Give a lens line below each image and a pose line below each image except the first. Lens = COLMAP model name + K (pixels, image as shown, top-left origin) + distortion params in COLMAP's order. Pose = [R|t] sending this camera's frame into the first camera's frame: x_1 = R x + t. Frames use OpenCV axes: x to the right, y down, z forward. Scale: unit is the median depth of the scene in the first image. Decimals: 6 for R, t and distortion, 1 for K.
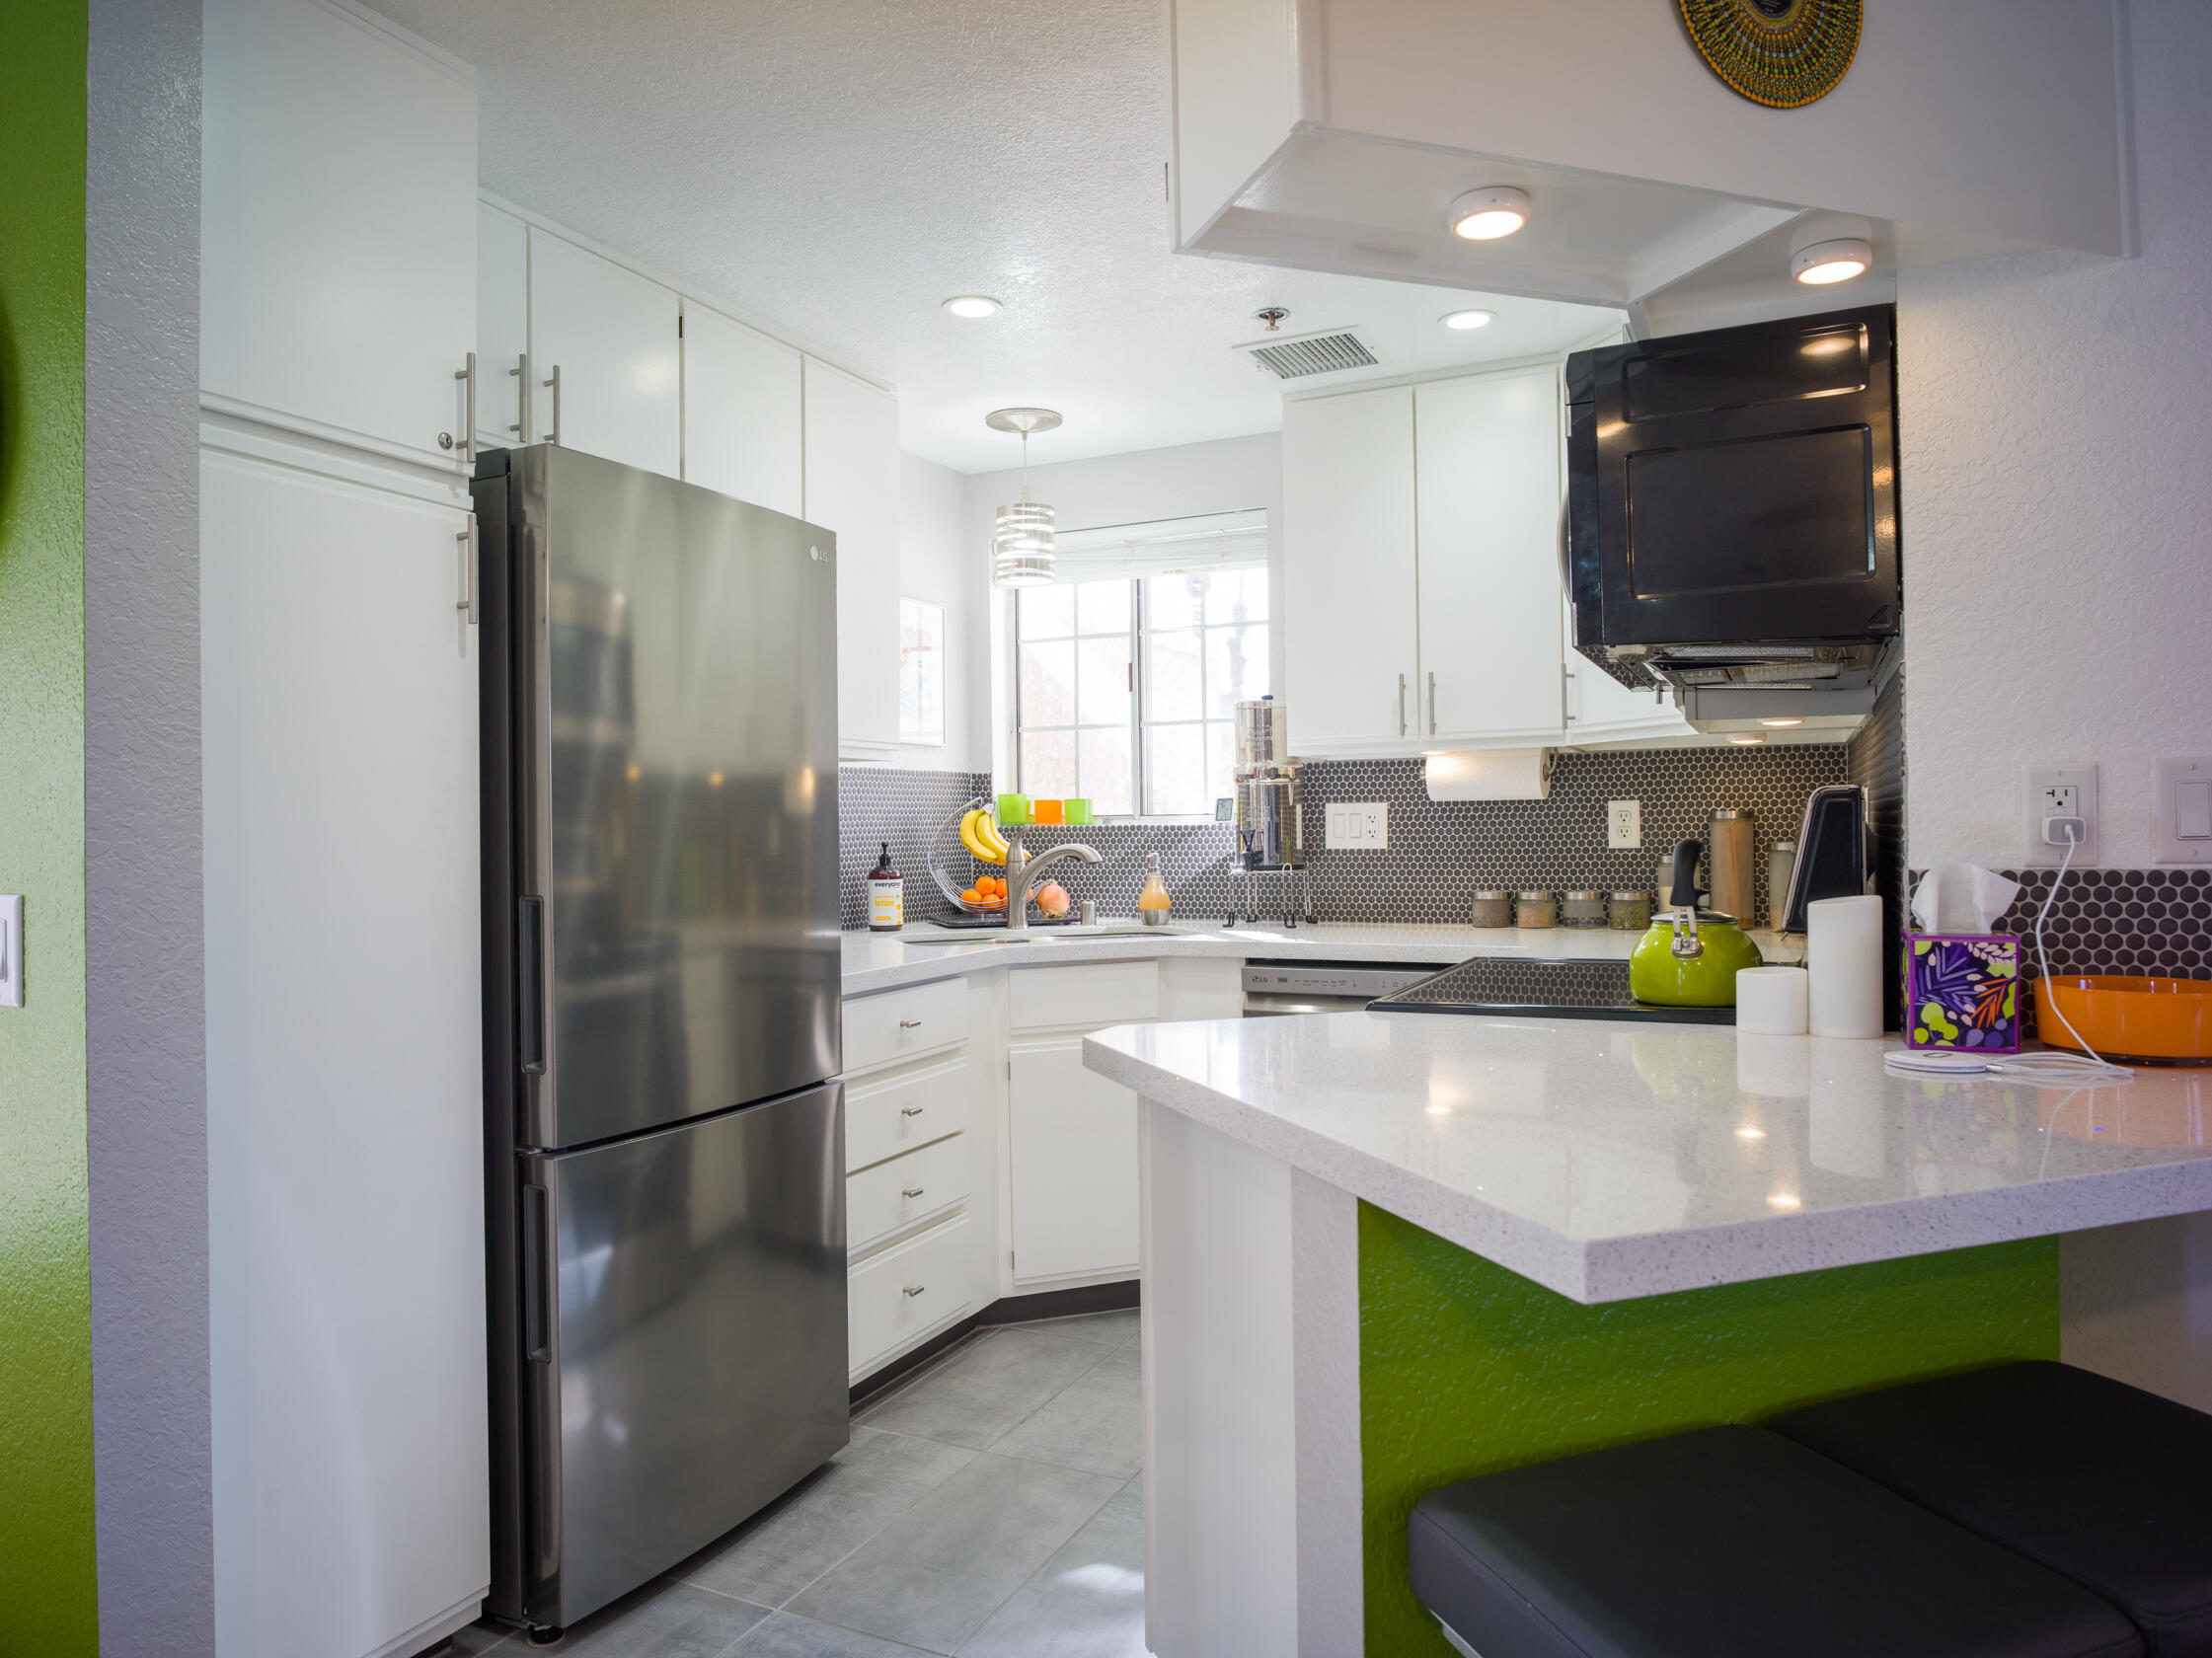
lens RADIAL K [[1440.2, 0, 1106.0], [0, 1440.2, 829.0], [0, 0, 1]] dist [-0.039369, 0.002284]
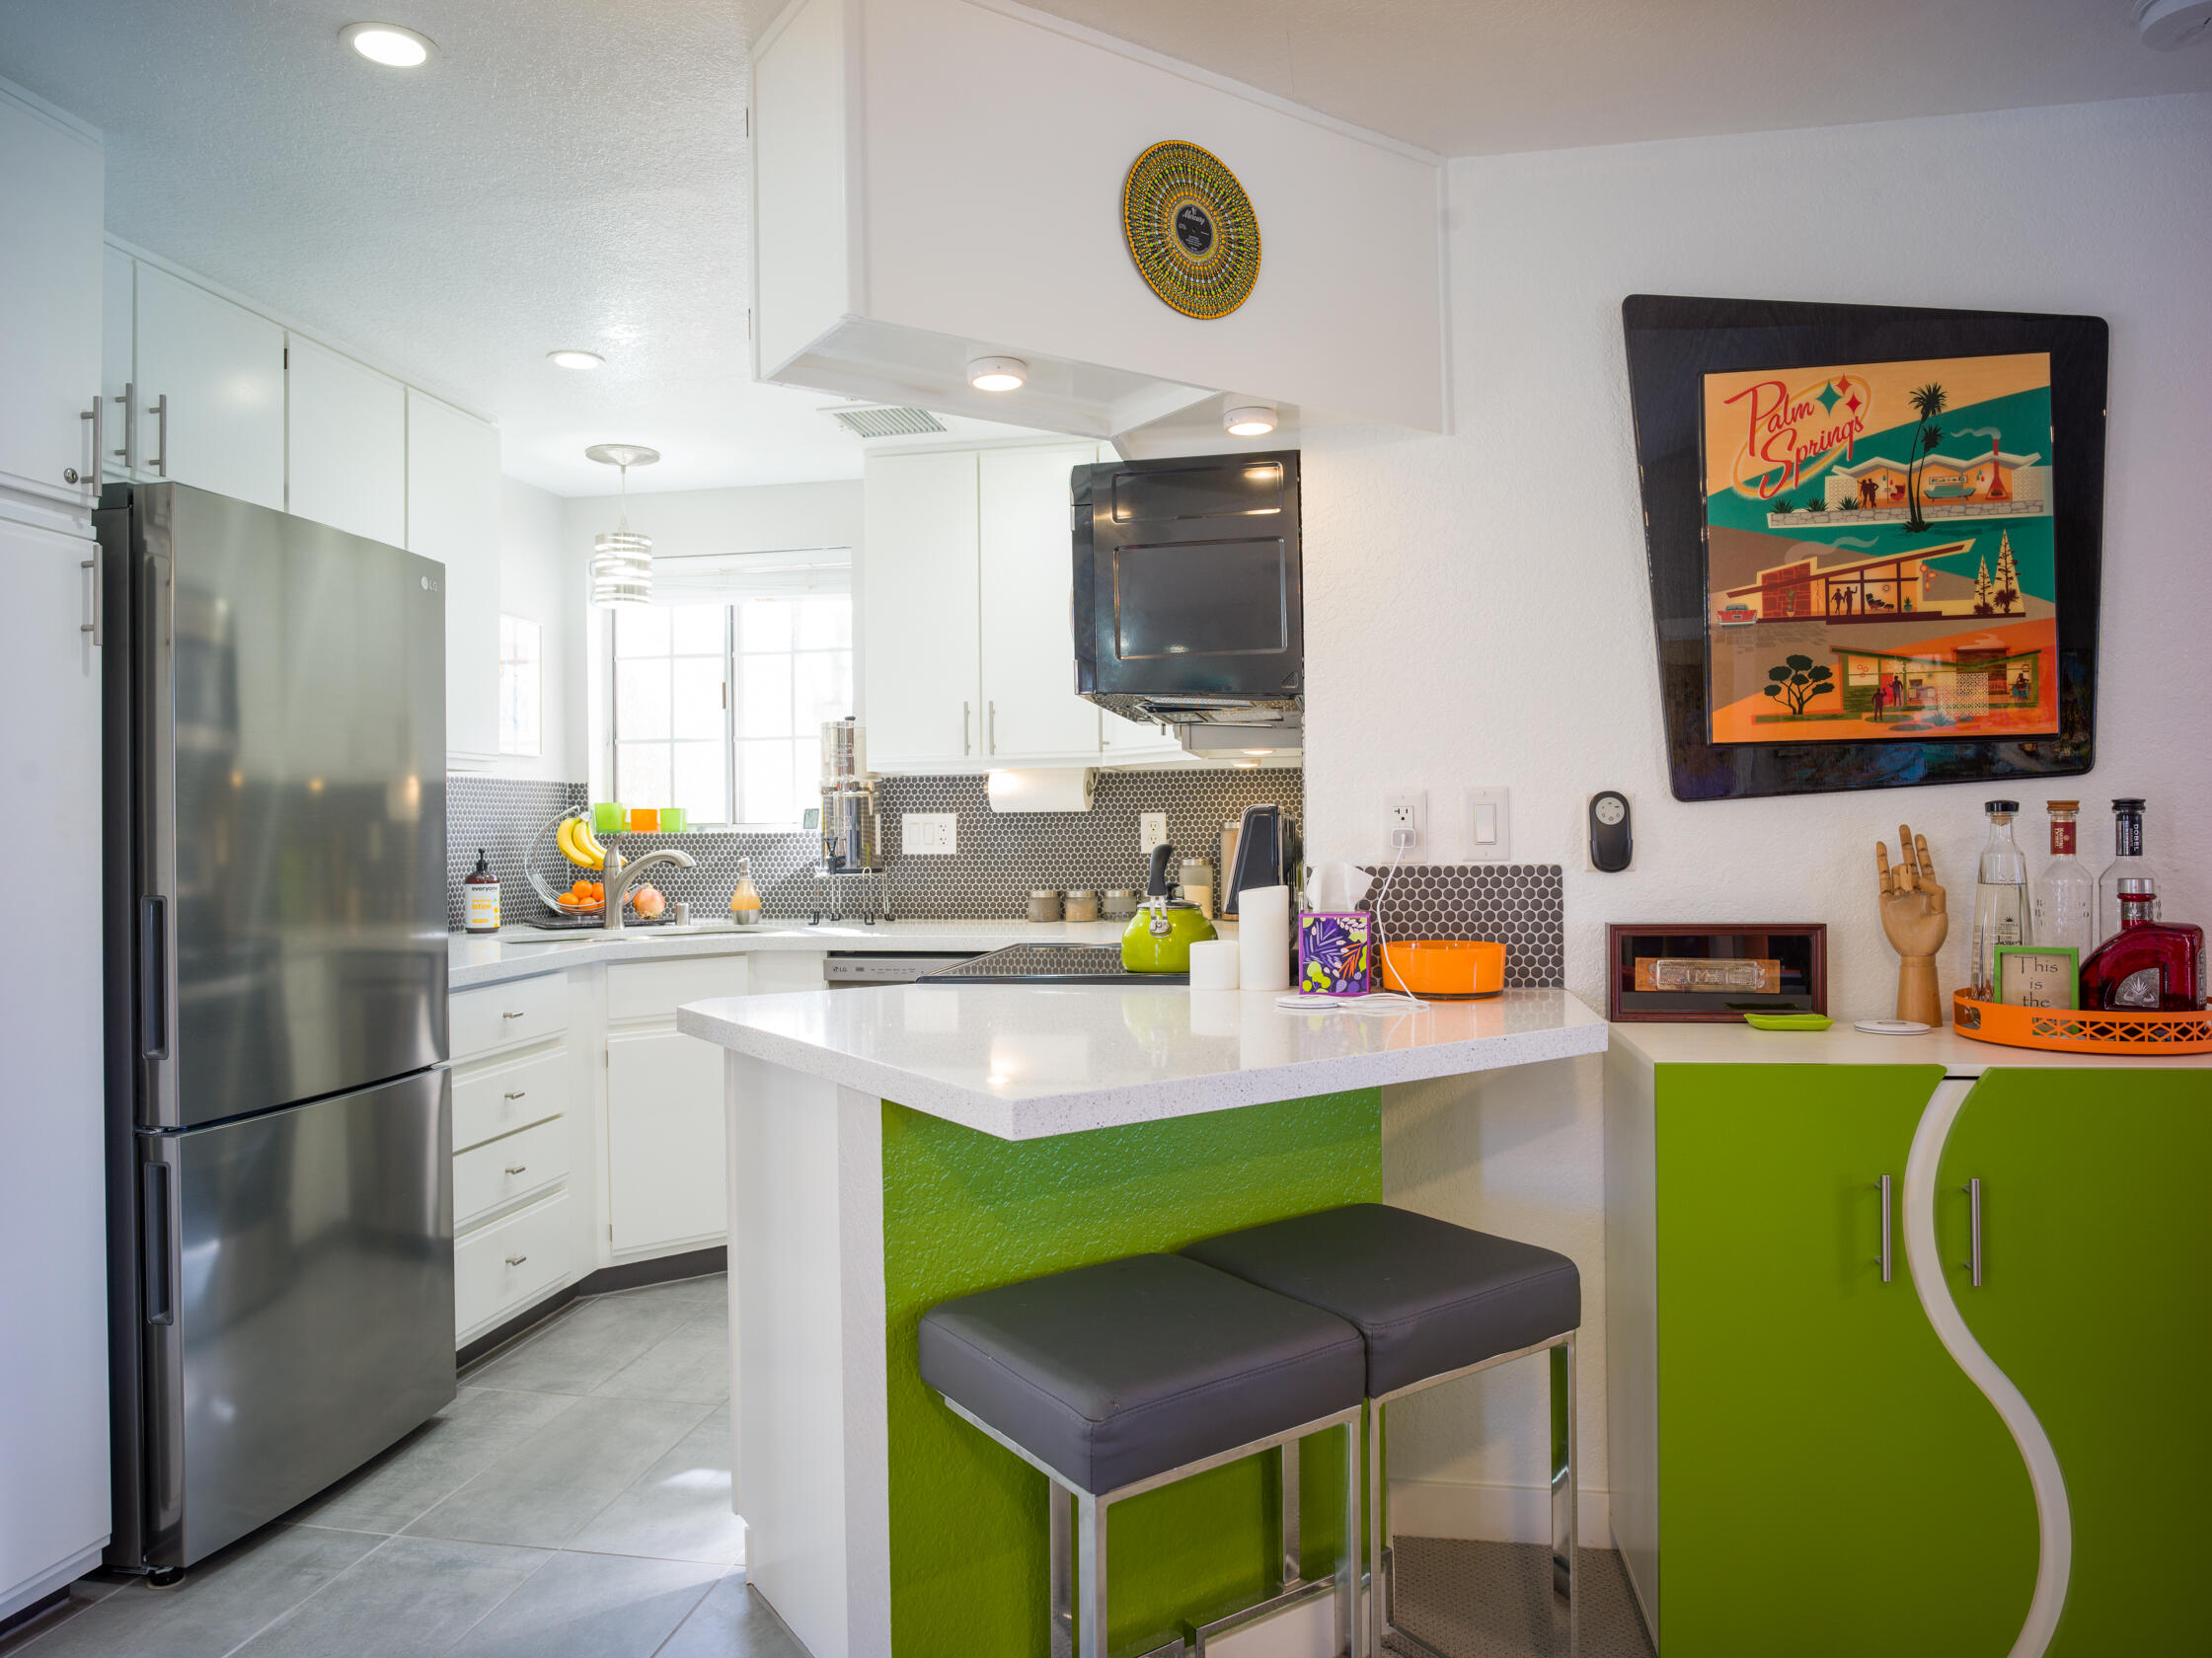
lens RADIAL K [[1435.7, 0, 1101.1], [0, 1435.7, 831.1], [0, 0, 1]] dist [-0.030366, 0.002069]
pose [[0.963391, 0.002836, 0.268086, 0.002066], [-0.001697, 0.999989, -0.004481, 0.000537], [-0.268095, 0.003862, 0.963385, -0.128920]]
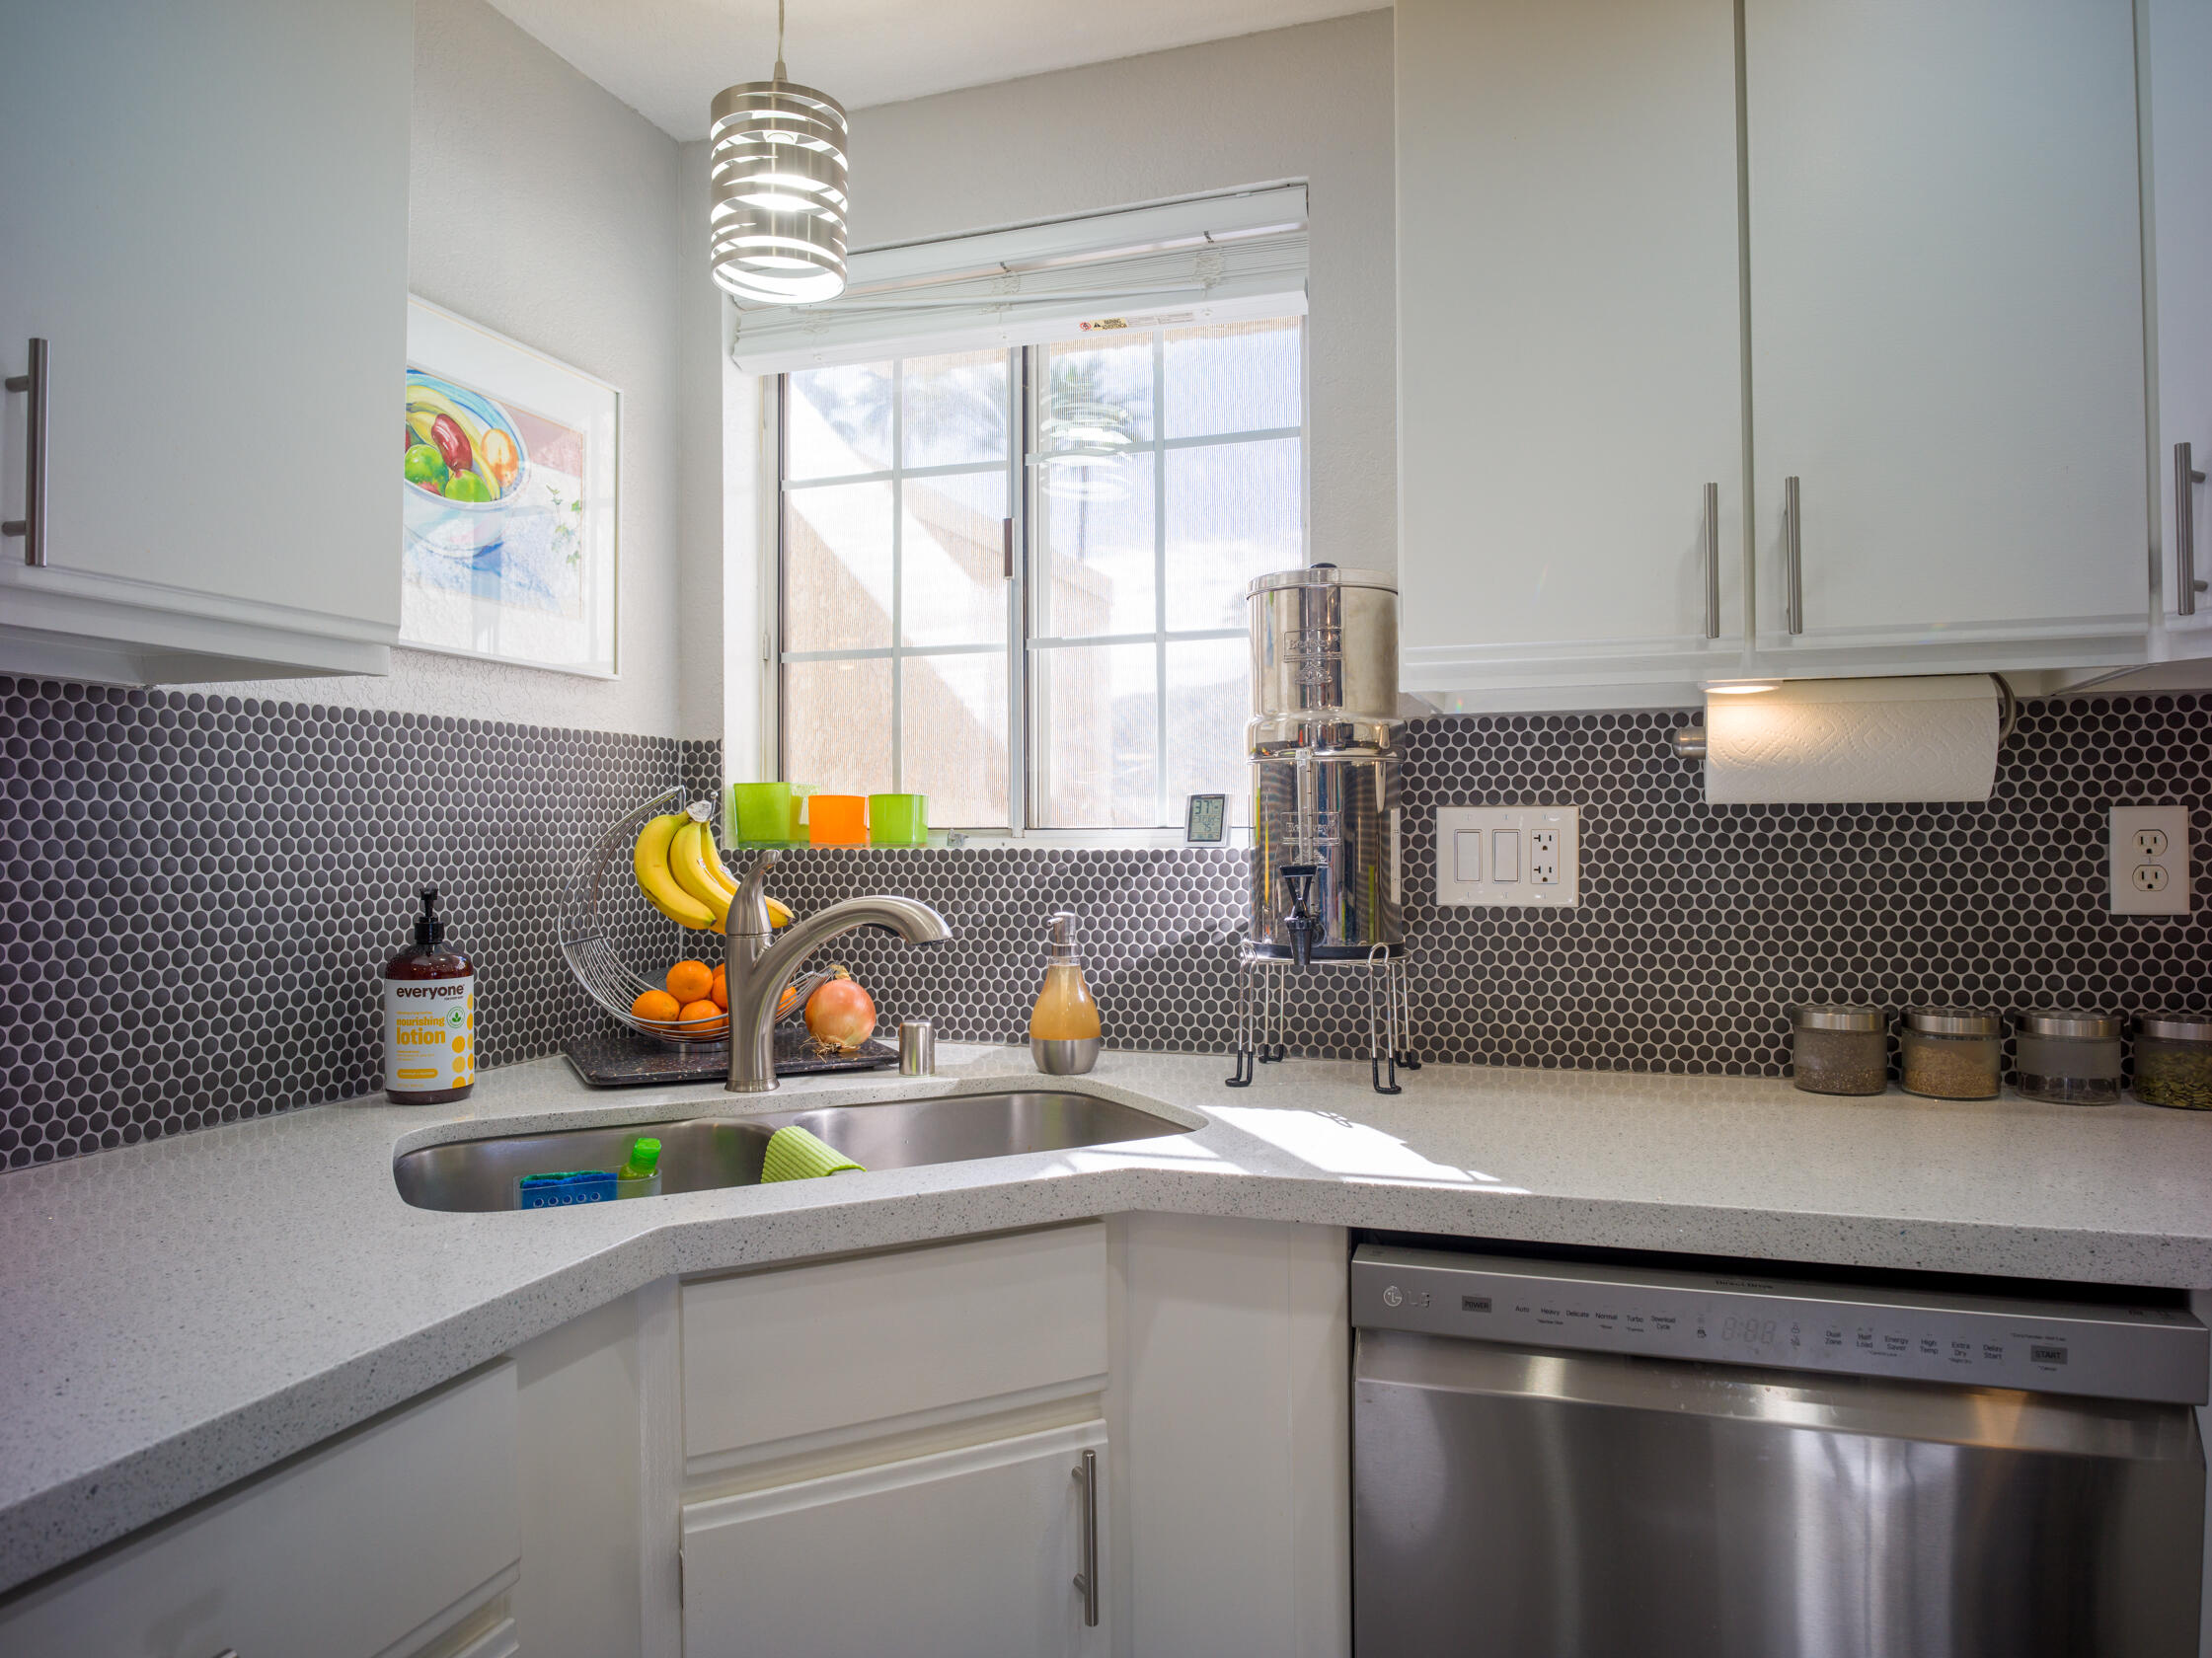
lens RADIAL K [[1440.2, 0, 1106.0], [0, 1440.2, 829.0], [0, 0, 1]] dist [-0.039369, 0.002284]
pose [[0.992988, 0.009311, 0.117846, -0.007782], [-0.008423, 0.999932, -0.008034, -0.006608], [-0.117913, 0.006985, 0.992999, 0.598773]]
